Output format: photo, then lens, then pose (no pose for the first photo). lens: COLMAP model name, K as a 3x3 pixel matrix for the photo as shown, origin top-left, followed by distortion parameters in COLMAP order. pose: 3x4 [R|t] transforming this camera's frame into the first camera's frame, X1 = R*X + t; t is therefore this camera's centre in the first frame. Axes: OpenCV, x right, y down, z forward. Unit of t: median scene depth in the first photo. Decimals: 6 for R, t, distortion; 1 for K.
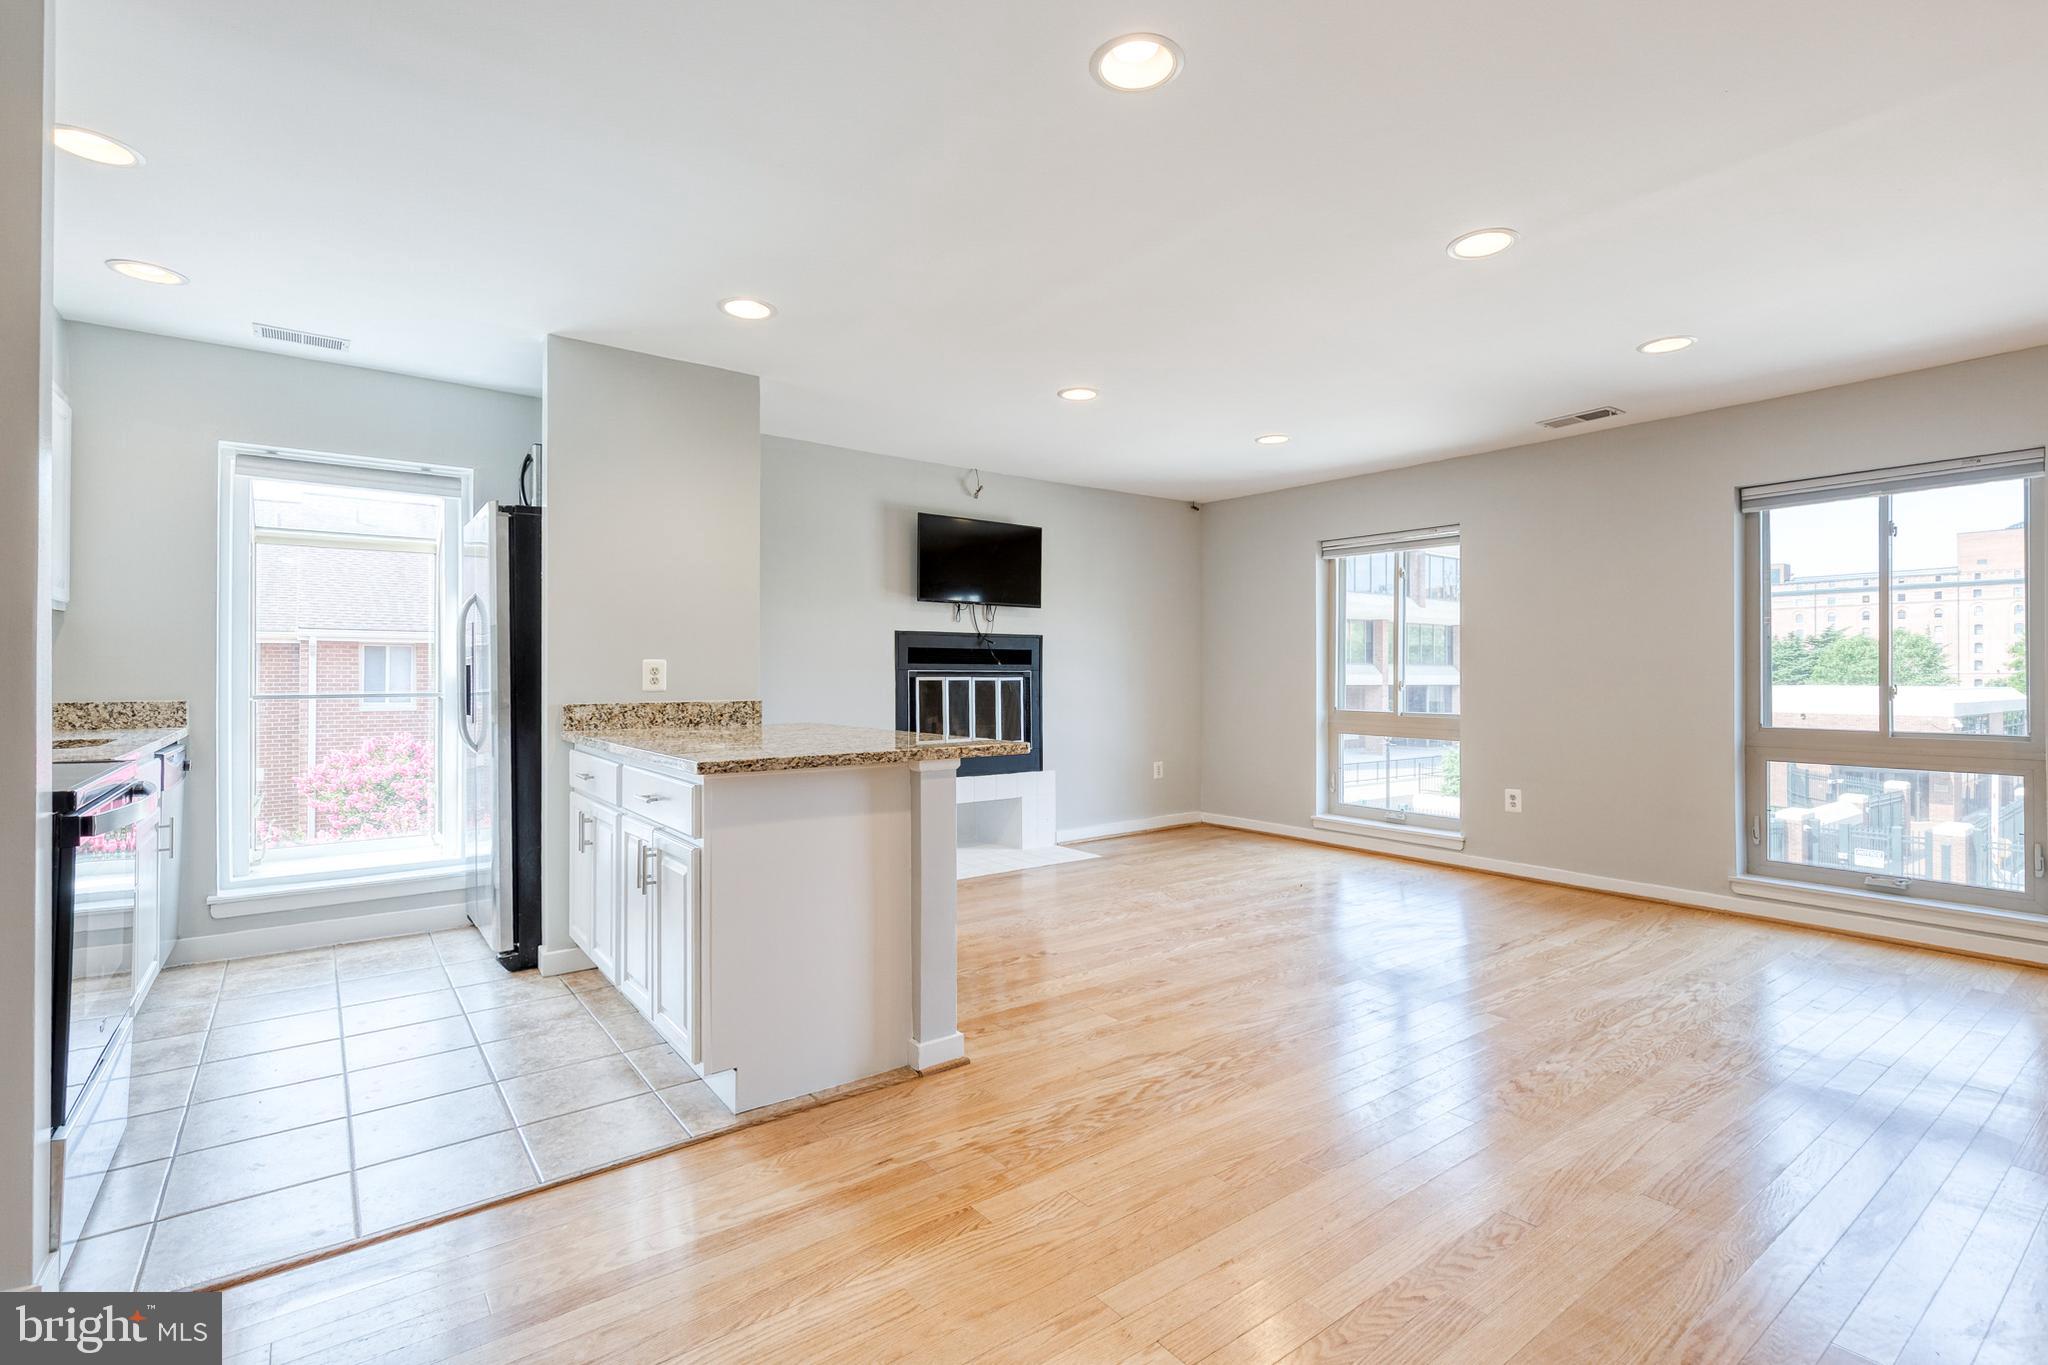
lens RADIAL K [[949.2, 0, 1036.7], [0, 949.2, 669.9], [0, 0, 1]] dist [0.010866, -0.000481]
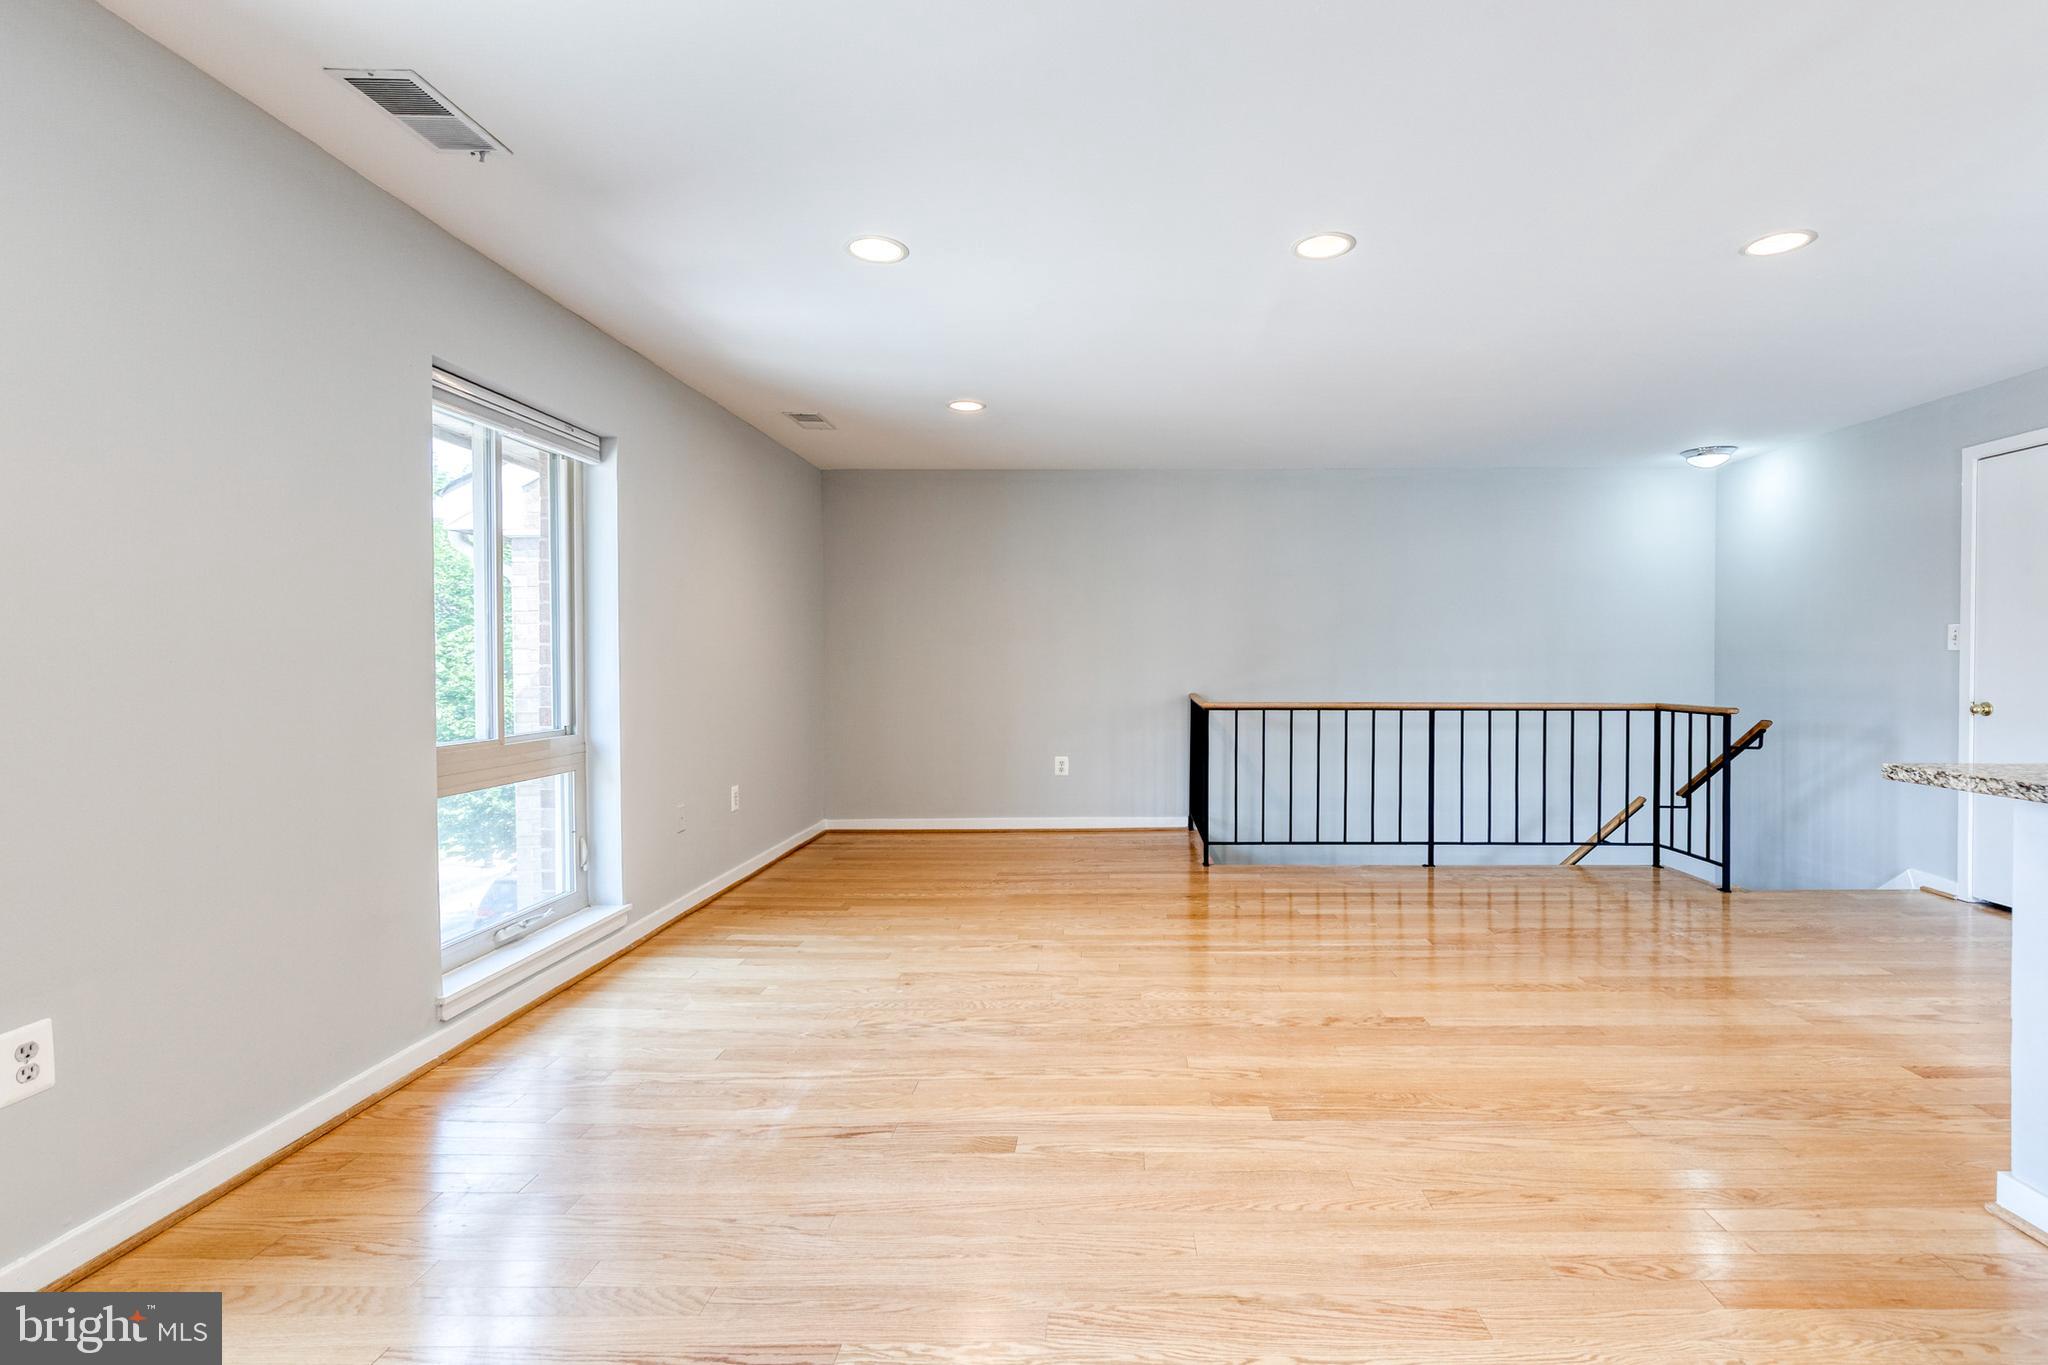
lens RADIAL K [[957.4, 0, 1124.0], [0, 957.4, 675.7], [0, 0, 1]] dist [0.012291, -0.000988]
pose [[-0.804475, -0.006825, 0.593947, 0.014785], [-0.001226, 0.999951, 0.009829, 0.005277], [-0.593985, 0.007179, -0.804444, 1.387722]]
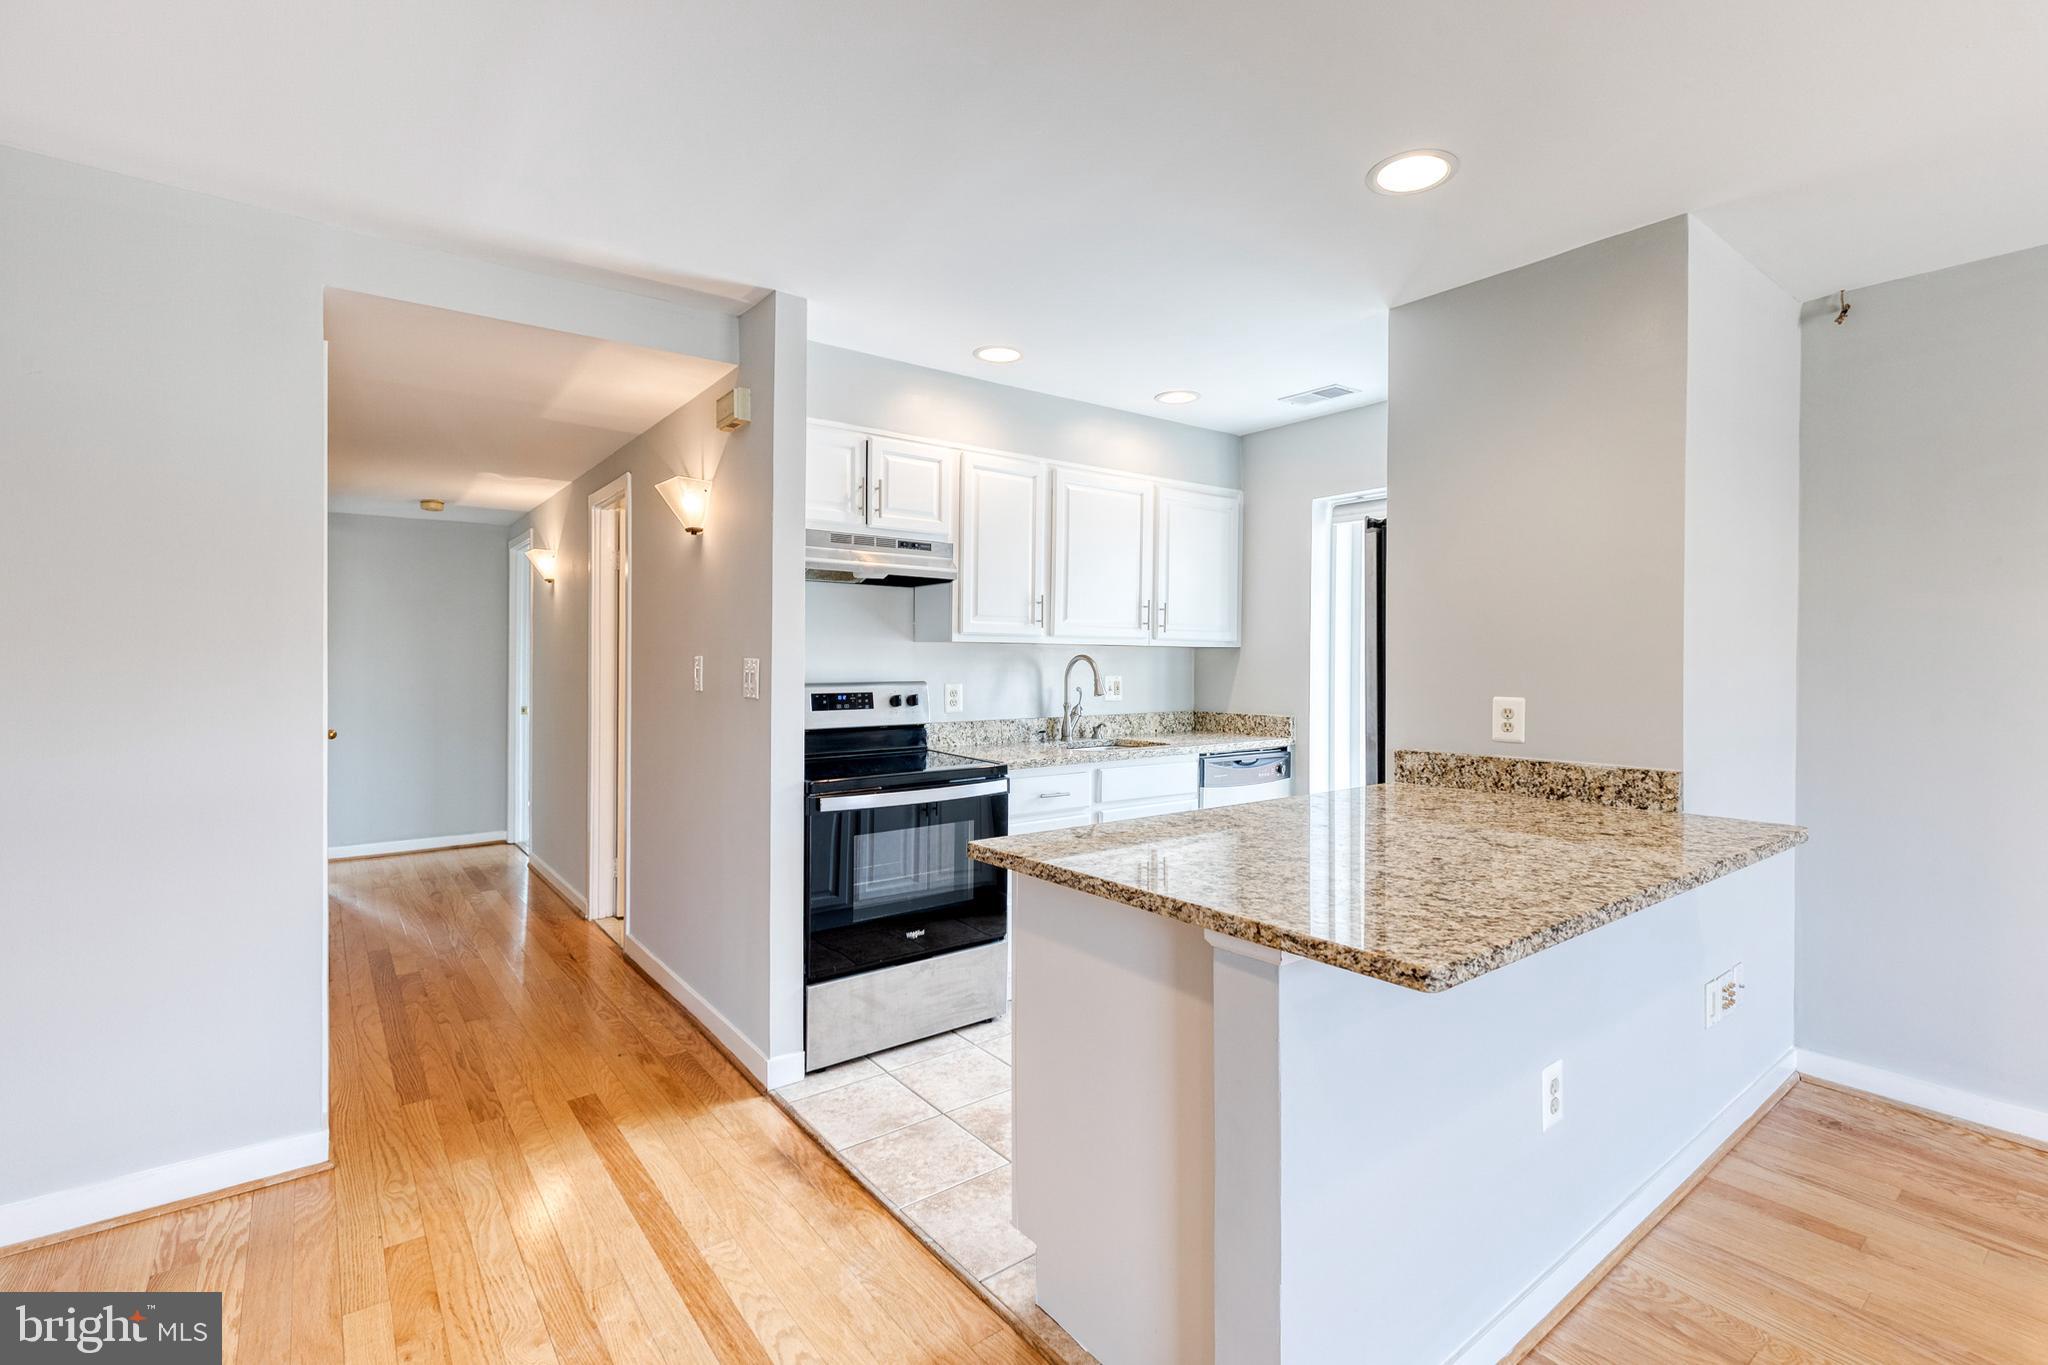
lens RADIAL K [[924.4, 0, 1046.1], [0, 924.4, 661.1], [0, 0, 1]] dist [0.008166, -0.000085]
pose [[0.017989, -0.000003, -0.999838, 0.275136], [0.001491, 0.999999, 0.000024, -0.037039], [0.999837, -0.001491, 0.017989, 0.616521]]
